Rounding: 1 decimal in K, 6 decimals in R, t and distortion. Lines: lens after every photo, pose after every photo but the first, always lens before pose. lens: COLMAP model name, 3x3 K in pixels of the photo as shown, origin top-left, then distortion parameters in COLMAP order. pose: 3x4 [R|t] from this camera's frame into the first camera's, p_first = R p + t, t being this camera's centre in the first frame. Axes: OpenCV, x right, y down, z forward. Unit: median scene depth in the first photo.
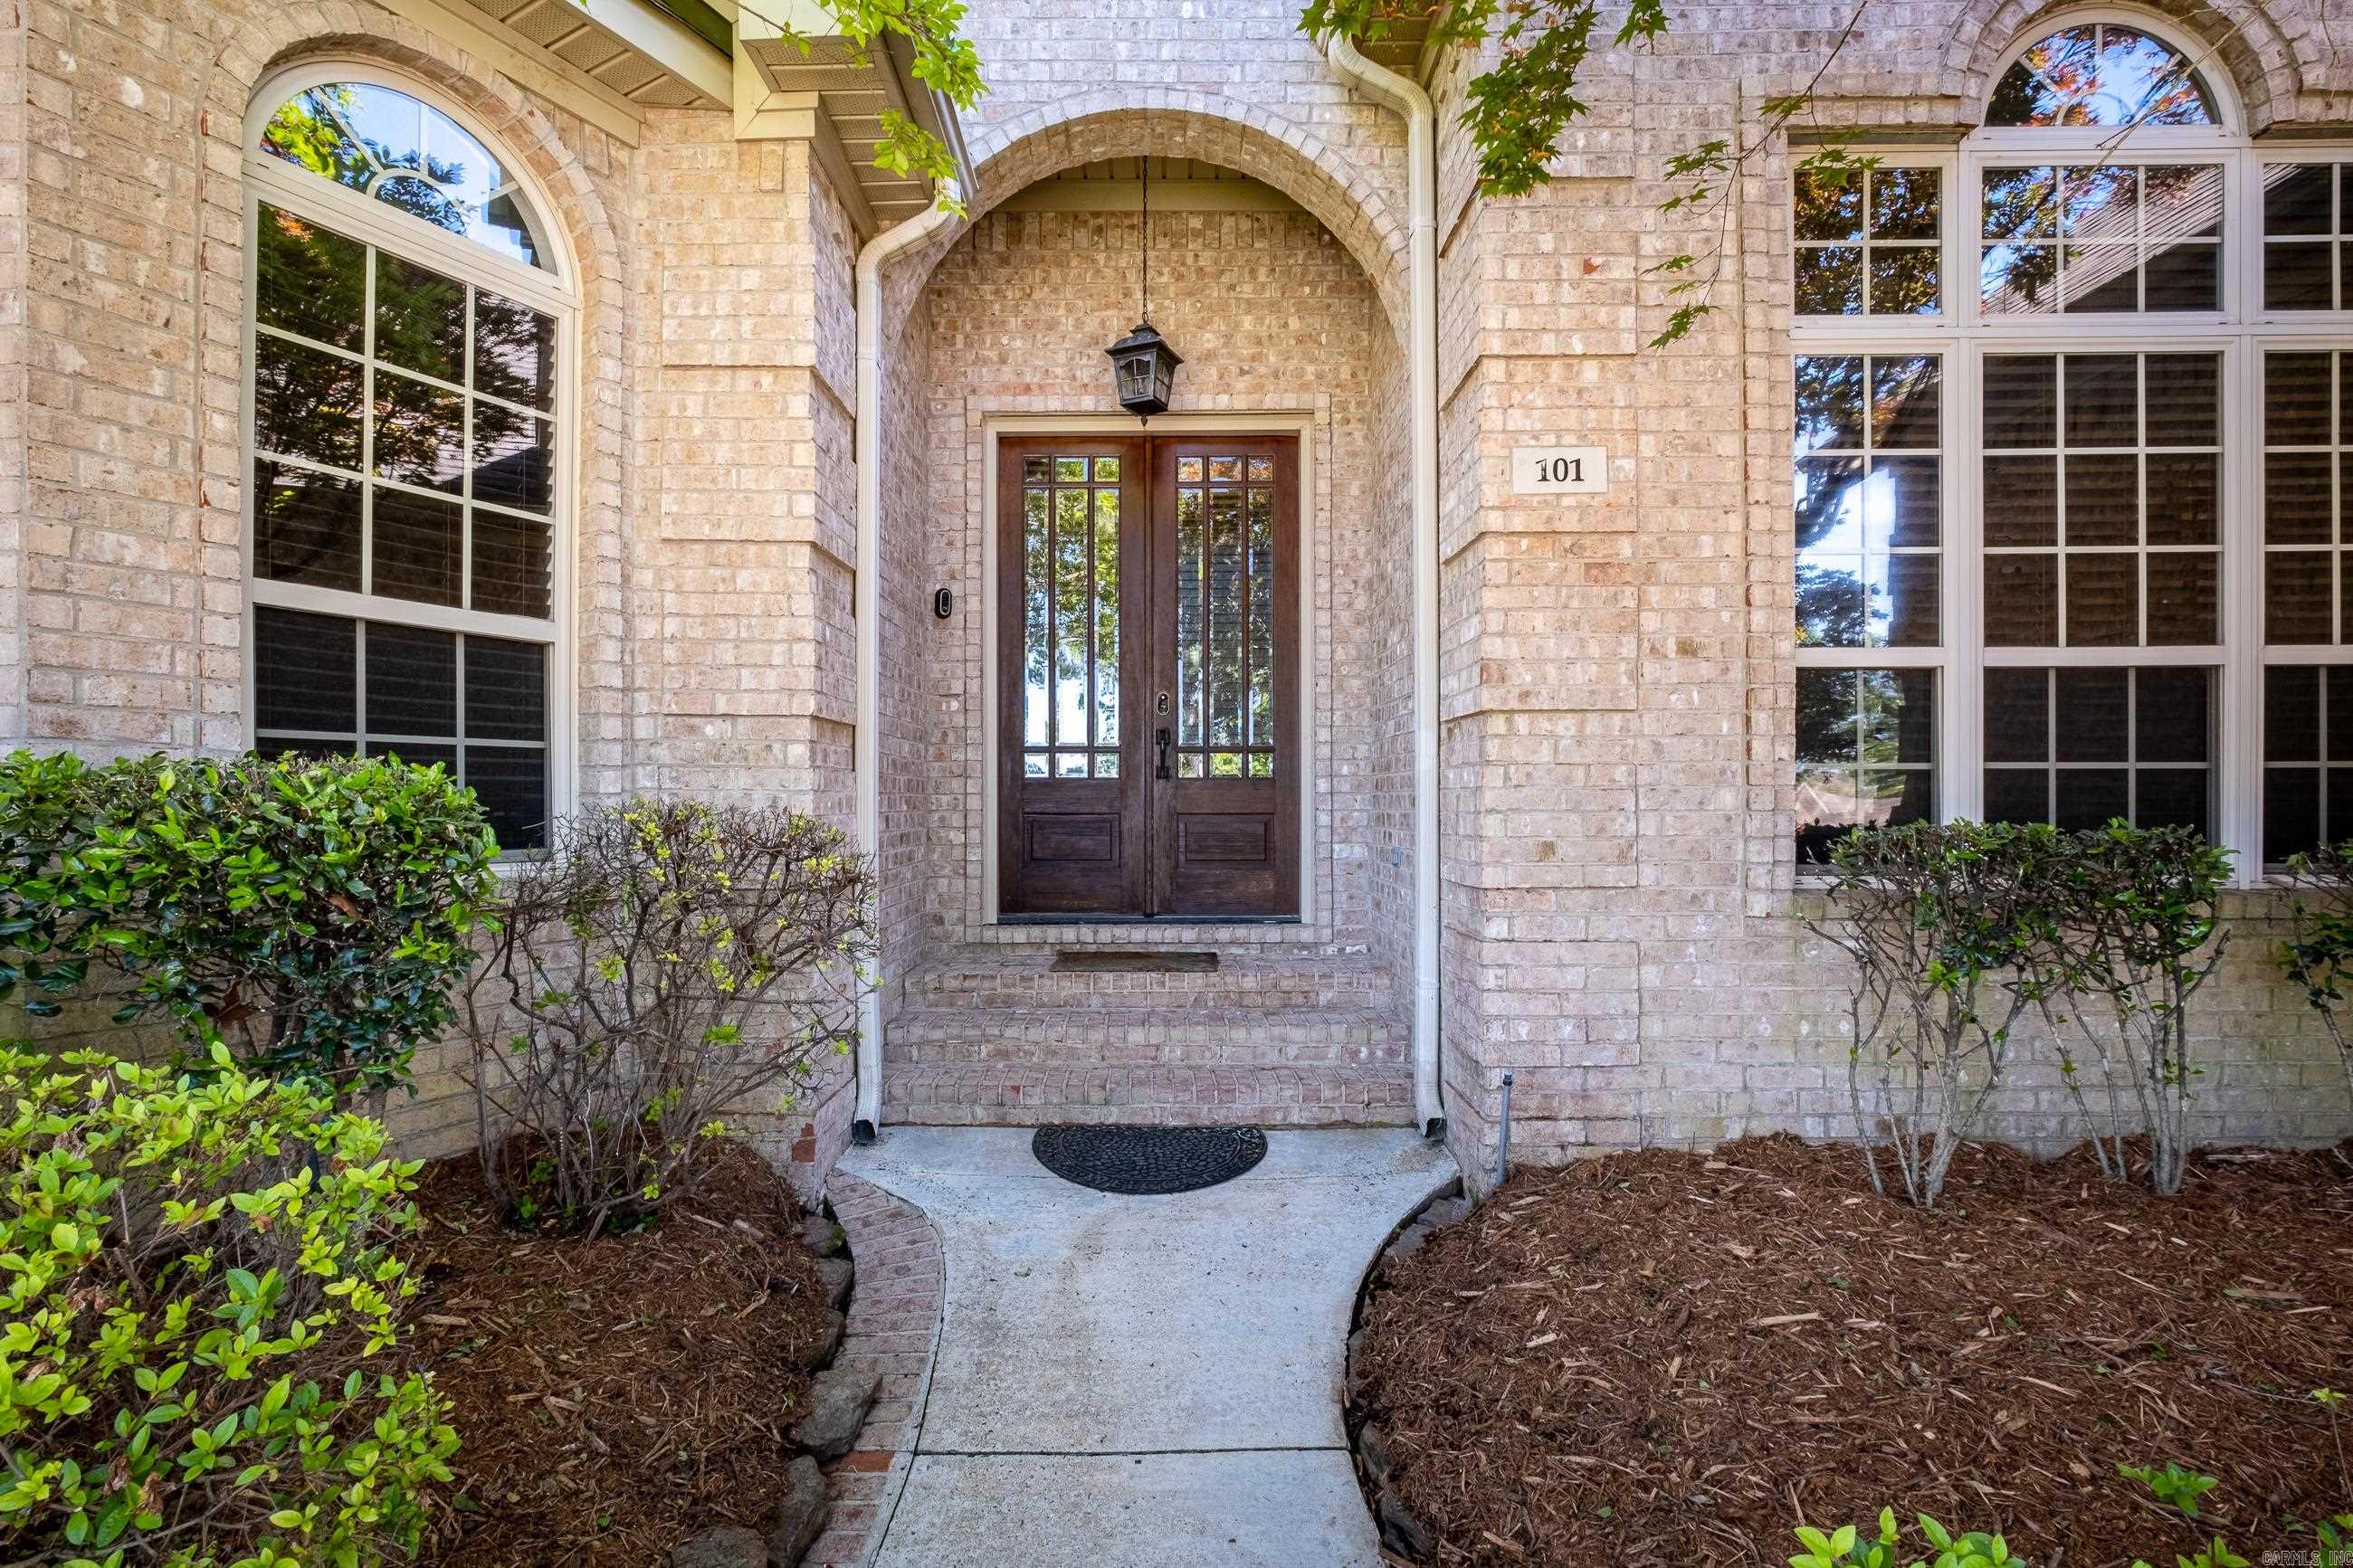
lens RADIAL K [[1077.6, 0, 1119.4], [0, 1077.6, 756.0], [0, 0, 1]] dist [-0.005254, -0.000534]
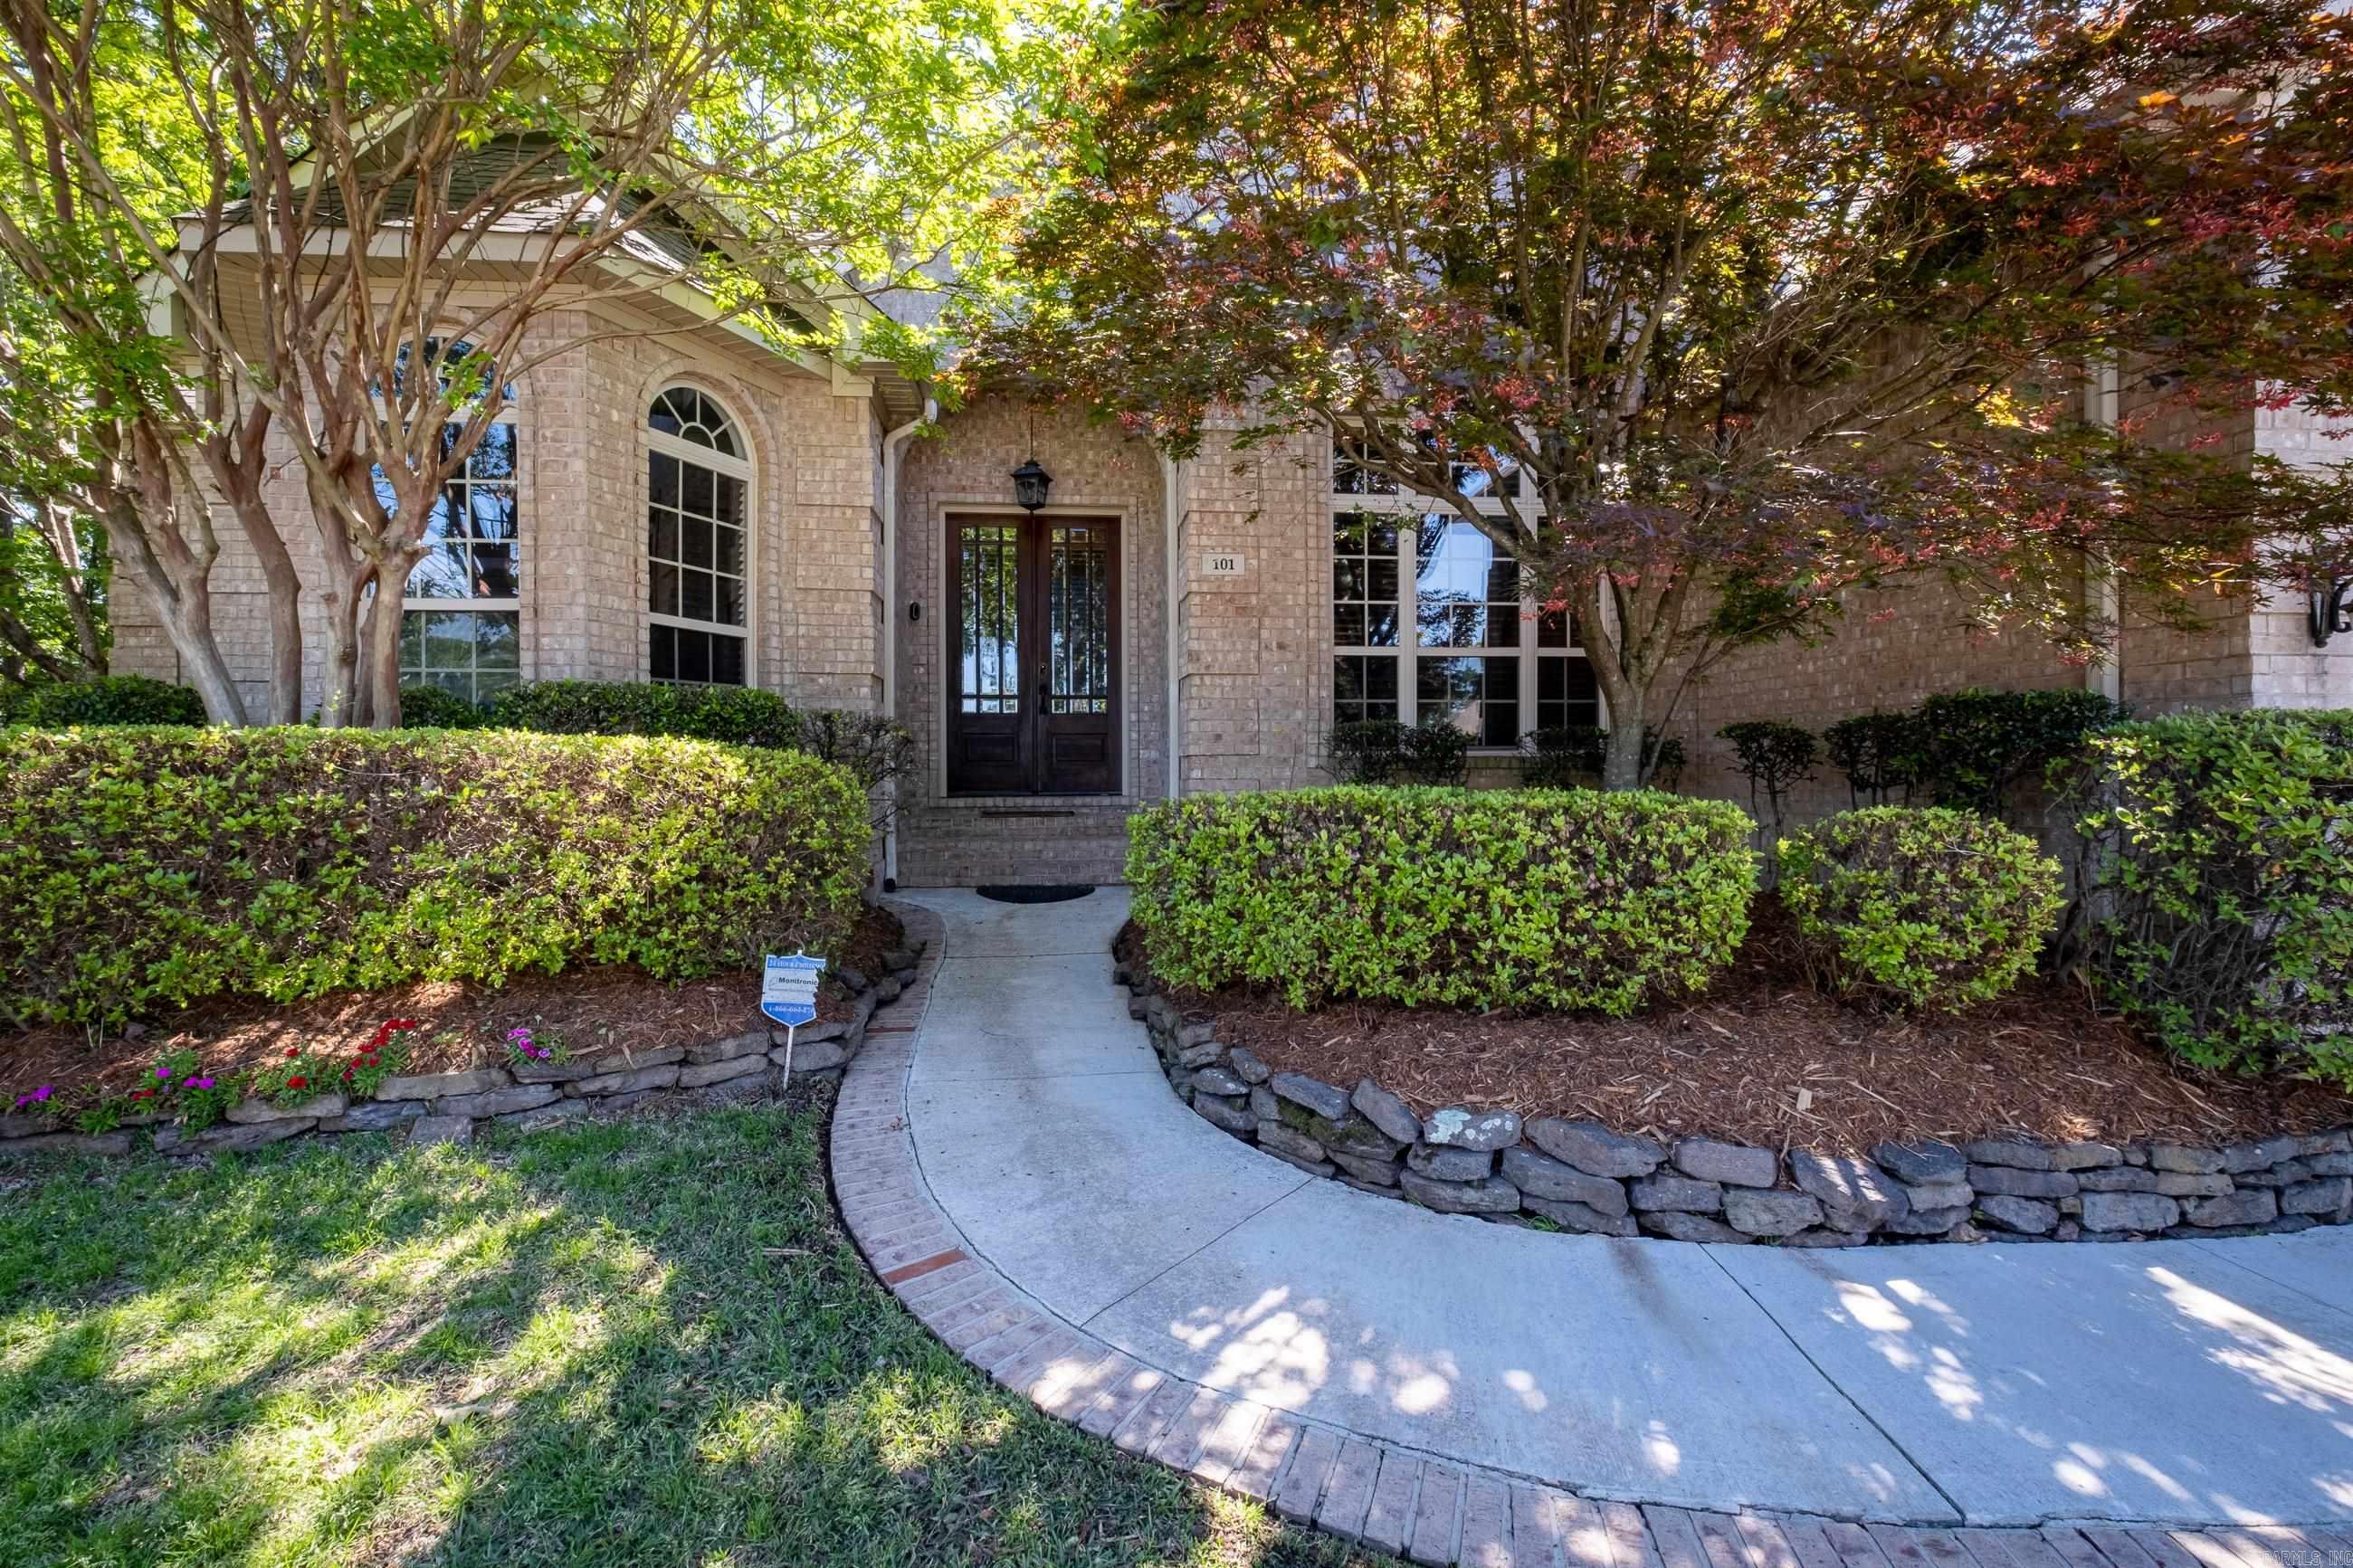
lens RADIAL K [[1099.9, 0, 1184.6], [0, 1099.9, 750.9], [0, 0, 1]] dist [0.000800, -0.000062]
pose [[0.986990, -0.003163, 0.160751, -0.021093], [-0.000158, 0.999787, 0.020641, 0.047299], [-0.160782, -0.020398, 0.986779, -0.842190]]
